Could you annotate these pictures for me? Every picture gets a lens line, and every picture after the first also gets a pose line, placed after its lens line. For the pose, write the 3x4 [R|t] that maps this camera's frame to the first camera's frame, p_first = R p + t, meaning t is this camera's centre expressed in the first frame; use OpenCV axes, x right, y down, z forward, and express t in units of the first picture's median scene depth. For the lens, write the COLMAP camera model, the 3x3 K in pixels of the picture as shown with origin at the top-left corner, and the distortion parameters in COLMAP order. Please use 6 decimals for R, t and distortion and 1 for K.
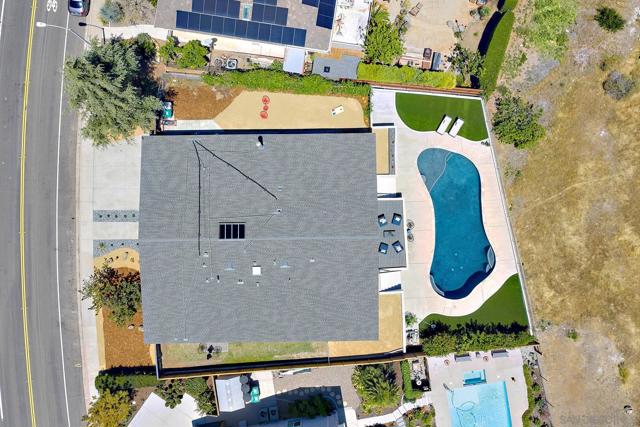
lens RADIAL K [[525.0, 0, 322.5], [0, 525.0, 211.2], [0, 0, 1]] dist [0.005713, -0.006830]
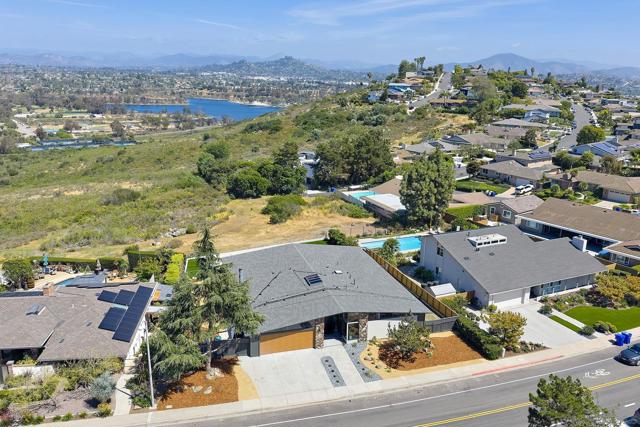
lens RADIAL K [[525.0, 0, 322.5], [0, 525.0, 211.2], [0, 0, 1]] dist [0.005713, -0.006830]
pose [[-0.271420, -0.258275, 0.927160, -1.181100], [0.962311, -0.055790, 0.266168, -0.240907], [-0.017018, 0.964459, 0.263683, 0.477415]]
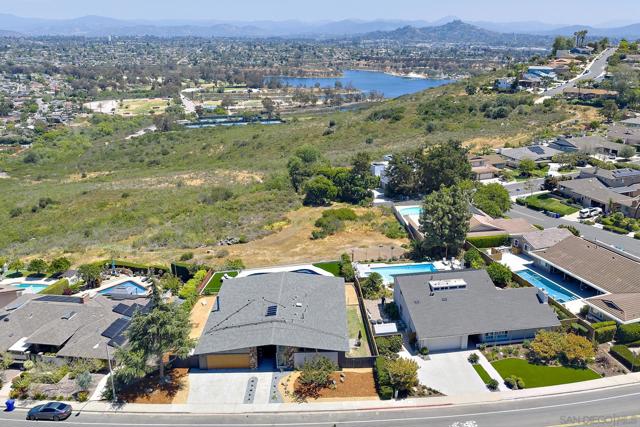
lens RADIAL K [[544.3, 0, 338.1], [0, 544.3, 214.0], [0, 0, 1]] dist [0.005487, -0.001537]
pose [[-0.010038, -0.315598, 0.948840, -1.452047], [0.999926, -0.009645, 0.007370, 0.204371], [0.006825, 0.948844, 0.315672, 0.221197]]
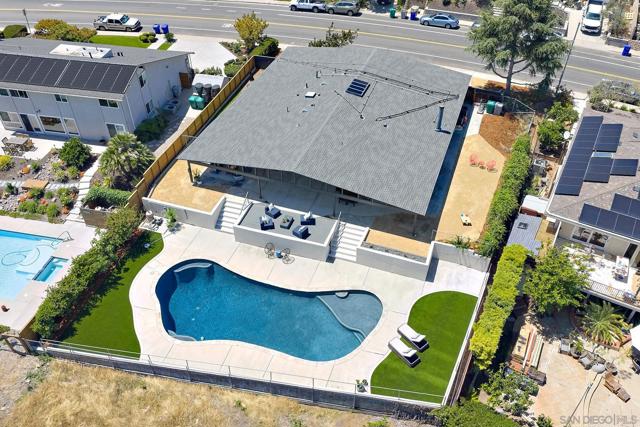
lens RADIAL K [[525.0, 0, 322.5], [0, 525.0, 211.2], [0, 0, 1]] dist [0.005713, -0.006830]
pose [[-0.360428, 0.608127, -0.707300, 0.626976], [-0.932778, -0.231623, 0.276181, -0.205699], [0.004126, 0.759297, 0.650731, 0.497235]]
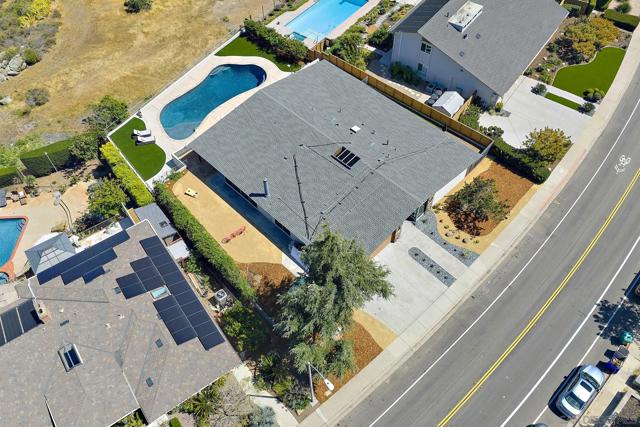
lens RADIAL K [[525.0, 0, 322.5], [0, 525.0, 211.2], [0, 0, 1]] dist [0.005713, -0.006830]
pose [[-0.699427, -0.569113, 0.432333, -0.597634], [0.714699, -0.559233, 0.420076, -0.452987], [0.002704, 0.602800, 0.797887, 0.216853]]
